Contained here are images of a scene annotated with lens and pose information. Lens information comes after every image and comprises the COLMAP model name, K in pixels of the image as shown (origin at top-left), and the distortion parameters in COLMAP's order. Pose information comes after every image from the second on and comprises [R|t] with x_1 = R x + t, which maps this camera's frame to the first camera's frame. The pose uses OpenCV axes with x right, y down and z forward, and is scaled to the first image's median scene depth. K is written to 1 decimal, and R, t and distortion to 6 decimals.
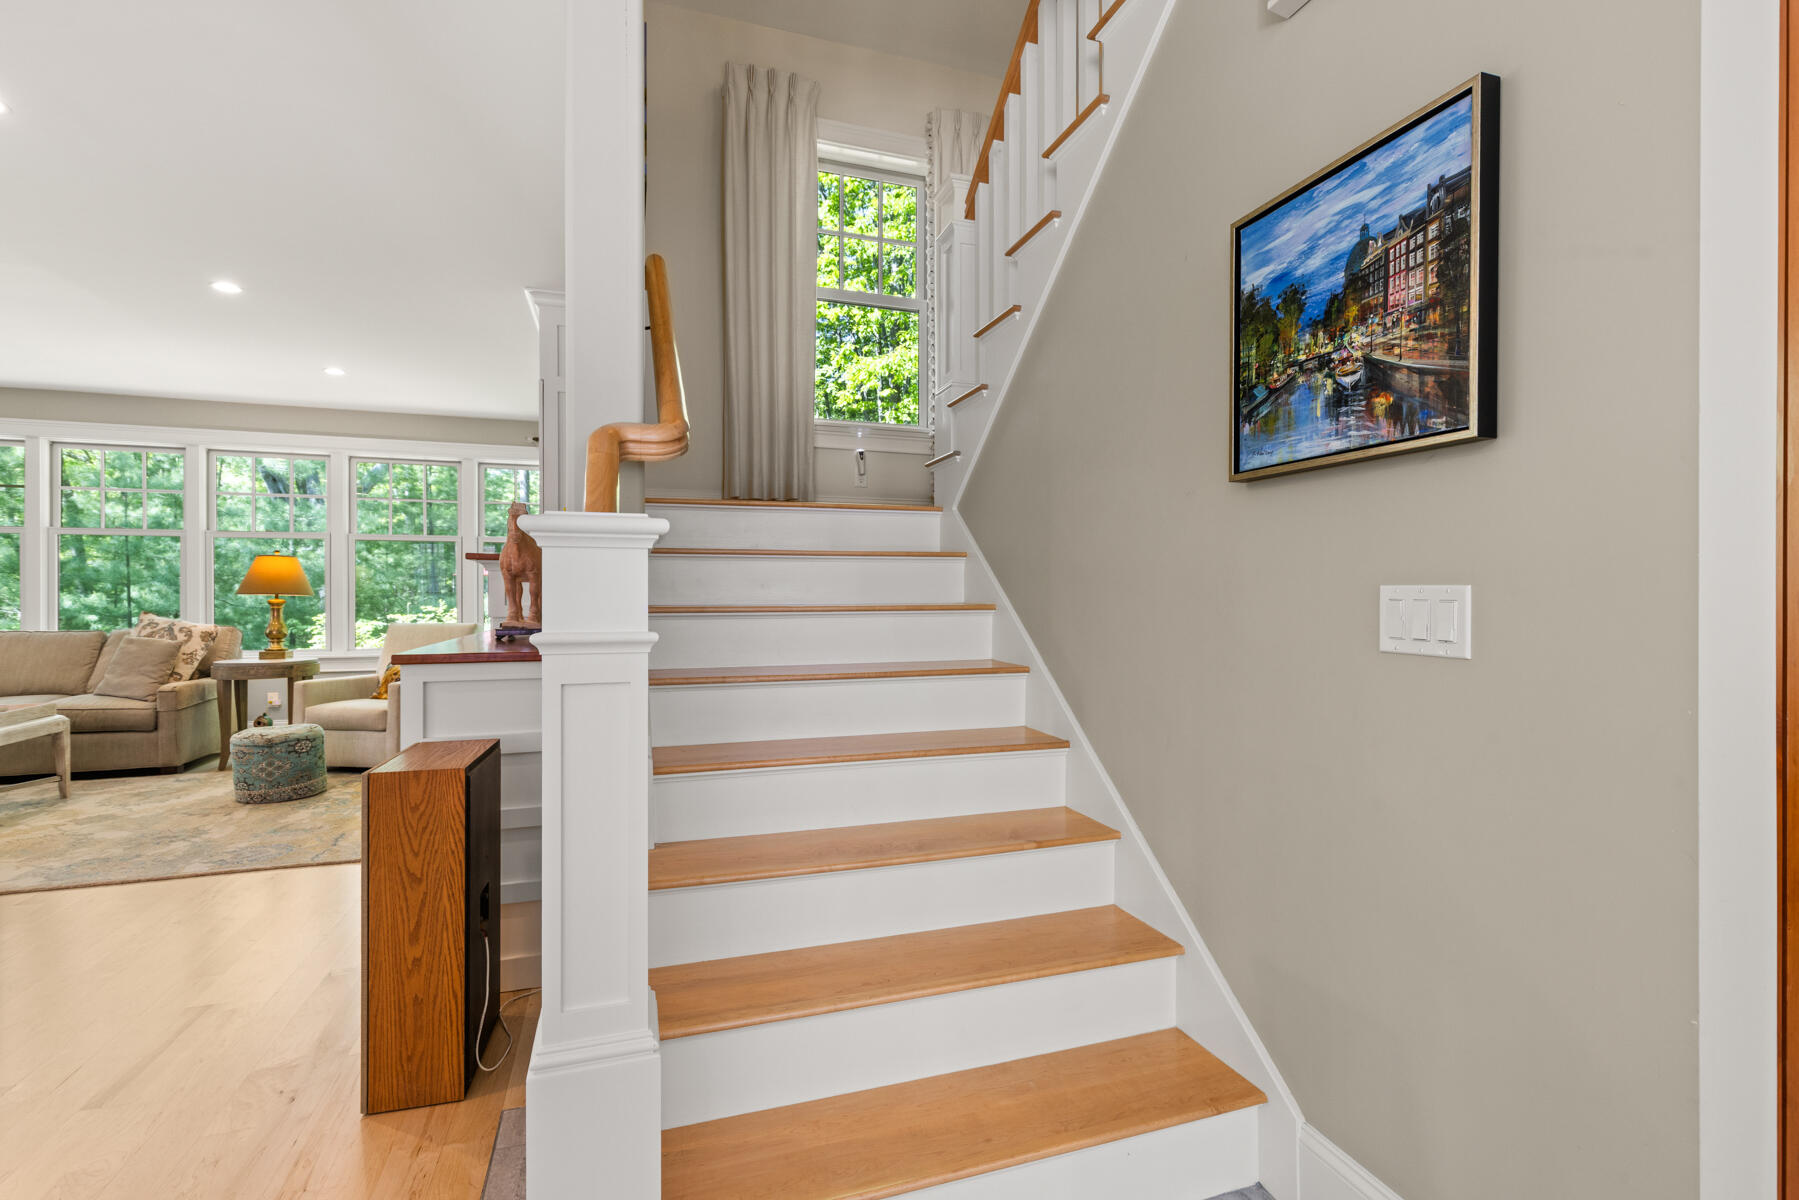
lens RADIAL K [[815.4, 0, 906.6], [0, 815.4, 592.4], [0, 0, 1]] dist [0.003133, -0.000057]
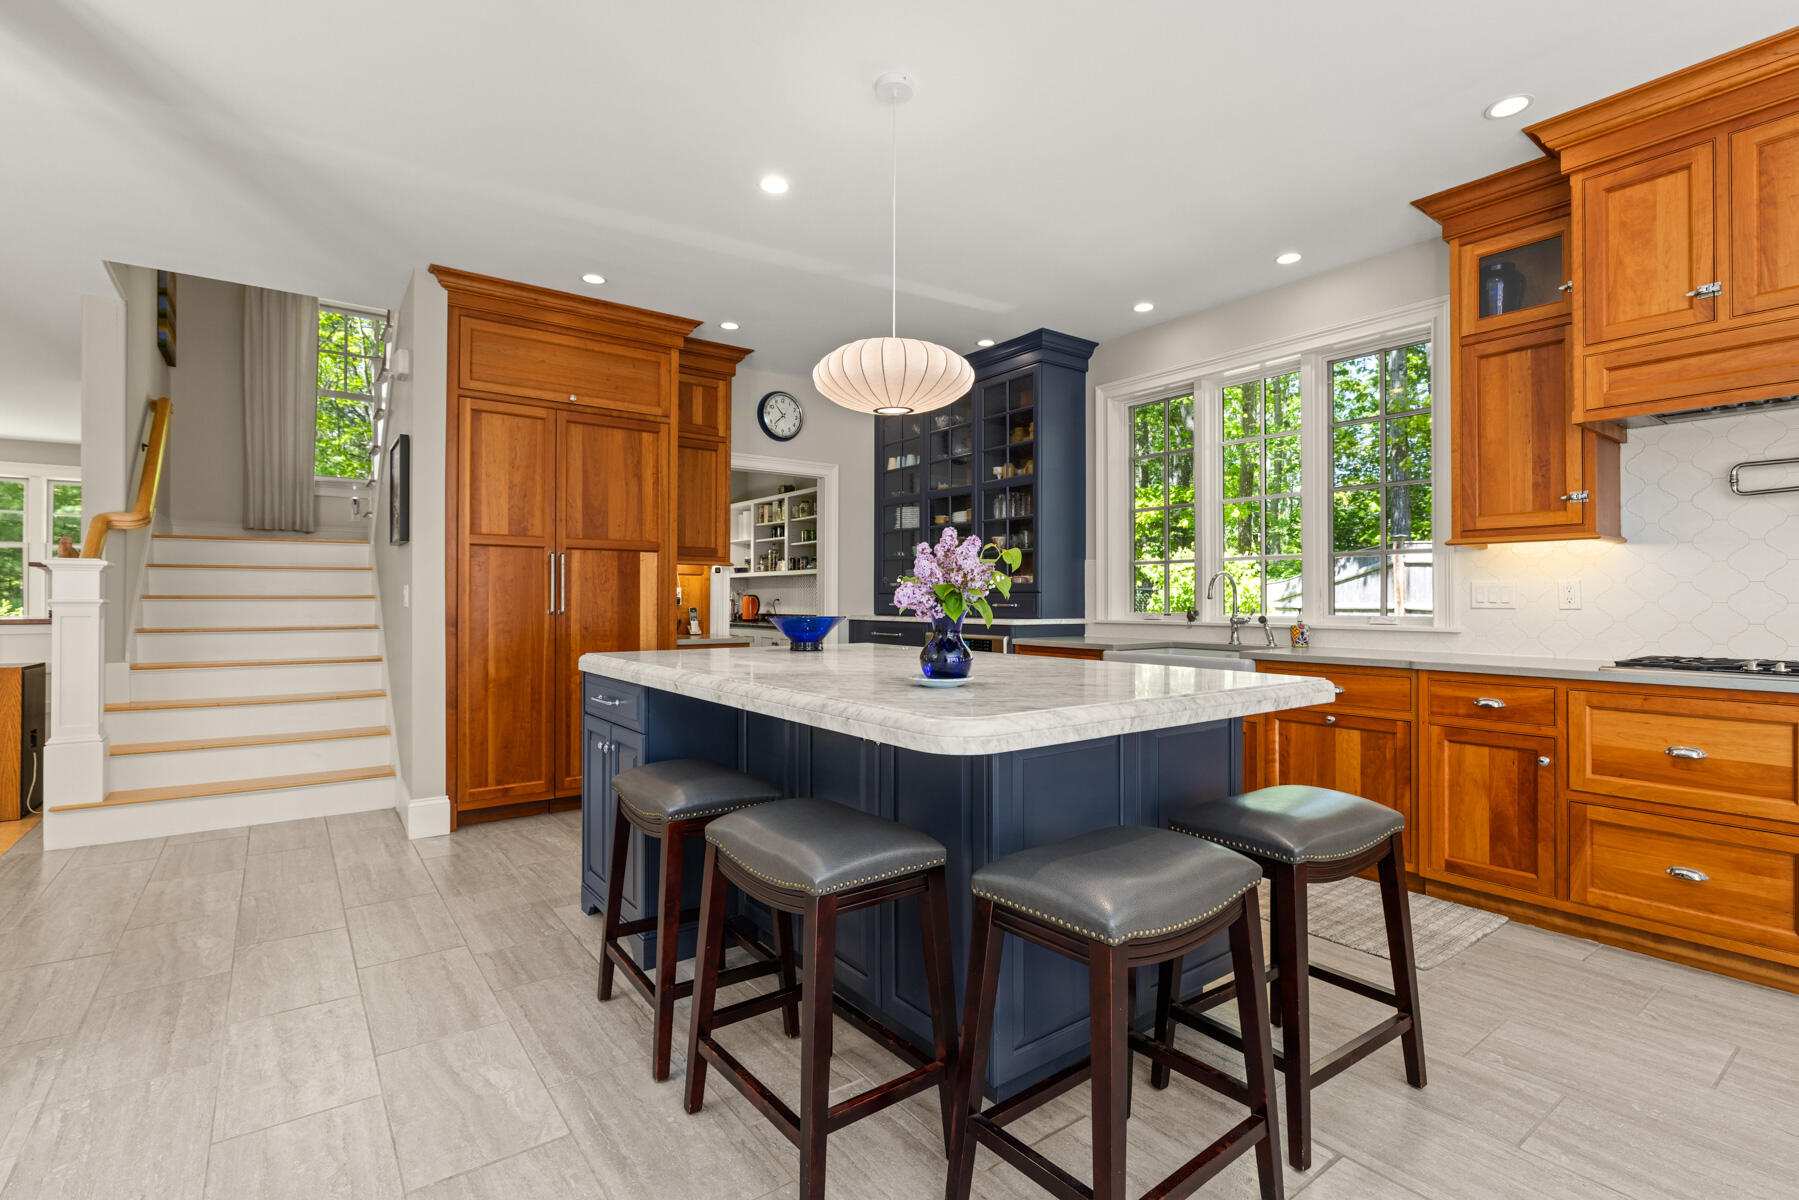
lens RADIAL K [[838.9, 0, 919.3], [0, 838.9, 598.7], [0, 0, 1]] dist [-0.003092, -0.000662]
pose [[0.951071, -0.001564, 0.308969, 1.241639], [0.000900, 0.999997, 0.002290, 0.027343], [-0.308971, -0.001900, 0.951070, -2.195686]]
